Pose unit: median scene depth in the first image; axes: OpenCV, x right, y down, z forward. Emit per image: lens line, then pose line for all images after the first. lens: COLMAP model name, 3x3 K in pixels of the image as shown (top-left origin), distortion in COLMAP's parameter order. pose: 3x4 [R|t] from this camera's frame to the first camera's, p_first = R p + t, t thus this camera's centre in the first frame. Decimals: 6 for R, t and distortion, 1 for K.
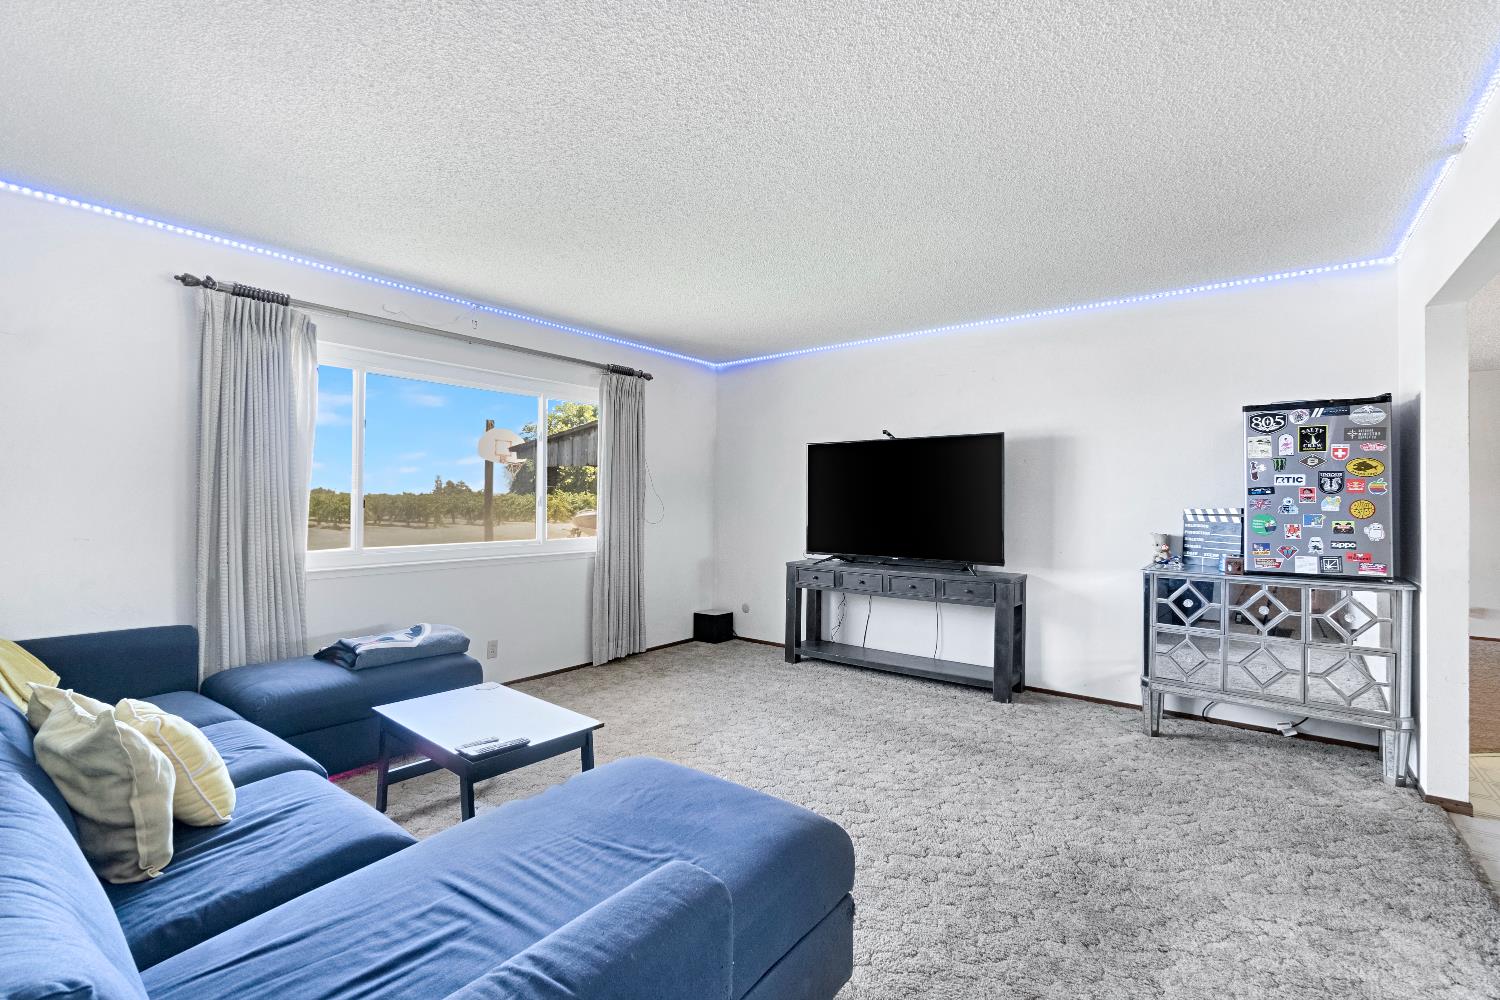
lens RADIAL K [[662.4, 0, 758.3], [0, 662.4, 491.5], [0, 0, 1]] dist [-0.000547, 0.000238]
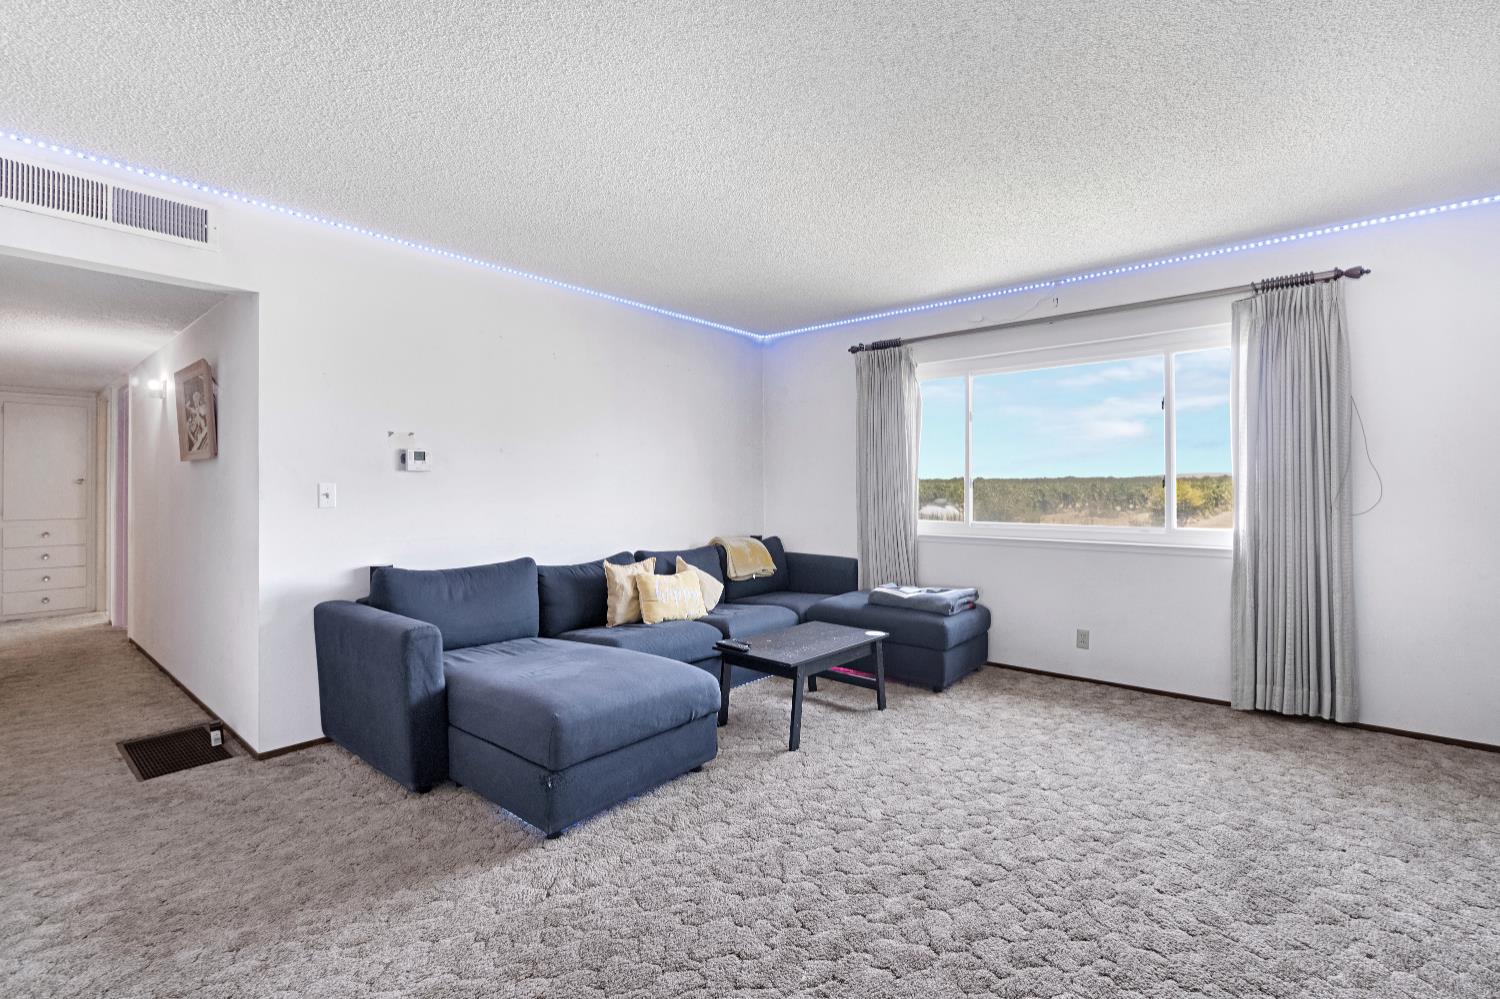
lens RADIAL K [[662.4, 0, 762.4], [0, 662.4, 497.9], [0, 0, 1]] dist [-0.000547, 0.000238]
pose [[-0.043556, 0.002914, -0.999047, 0.582341], [0.009512, 0.999952, 0.002502, 0.031887], [0.999006, -0.009394, -0.043582, 0.614907]]
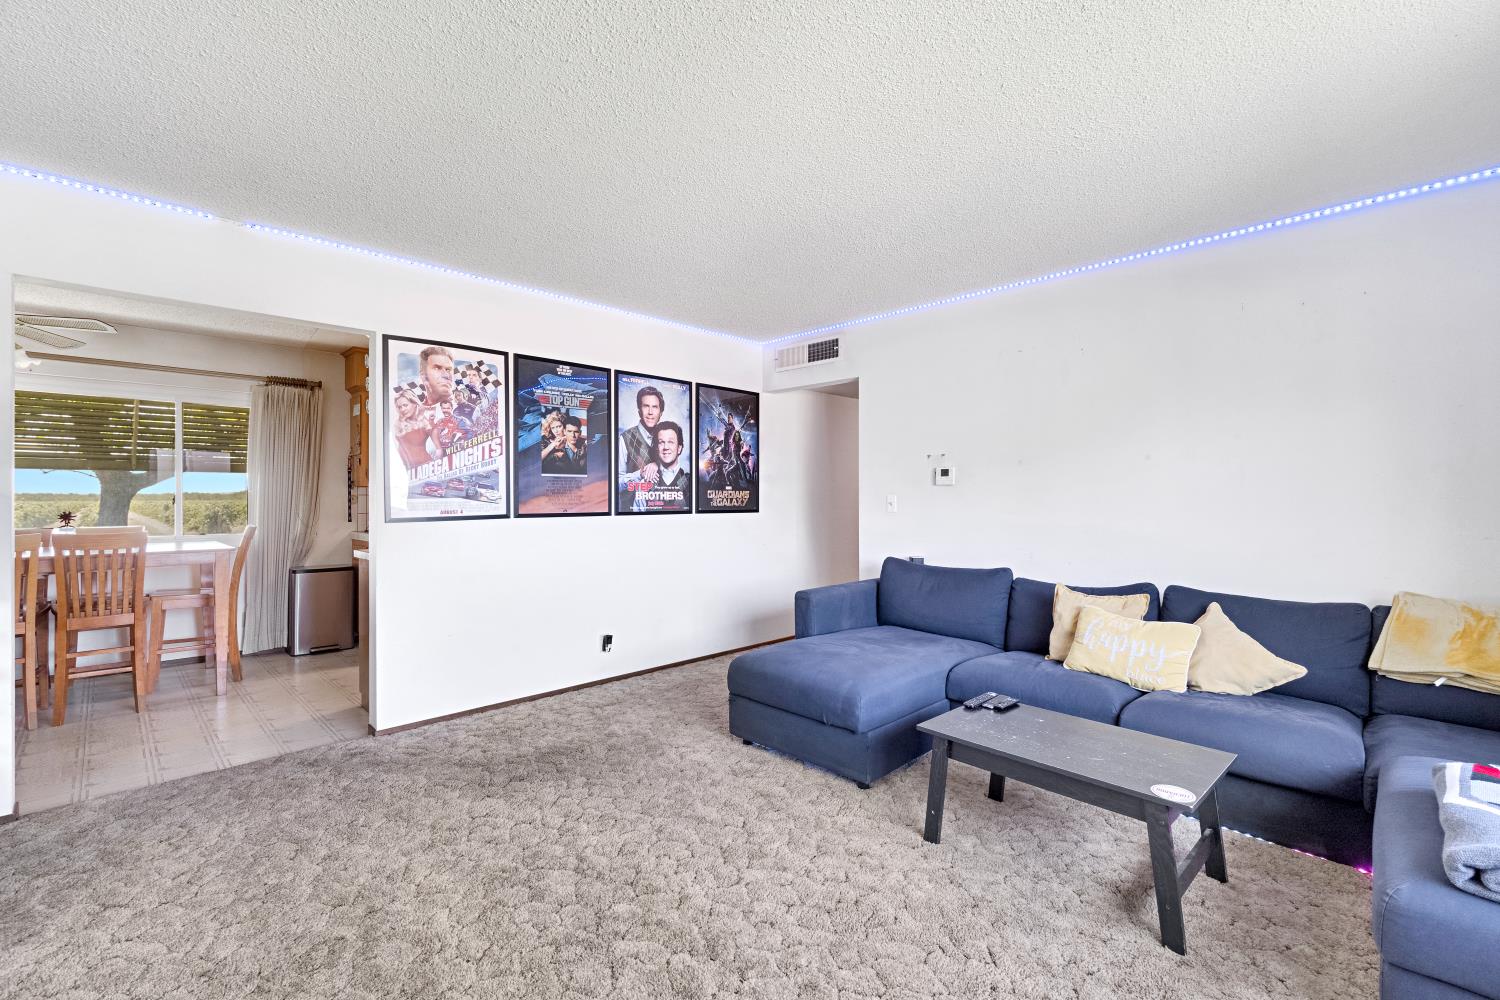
lens RADIAL K [[662.4, 0, 754.3], [0, 662.4, 503.3], [0, 0, 1]] dist [-0.000547, 0.000238]
pose [[-0.989397, -0.017965, 0.144122, -0.081477], [-0.018587, 0.999823, -0.002974, 0.033053], [-0.144043, -0.005621, -0.989555, 1.192622]]
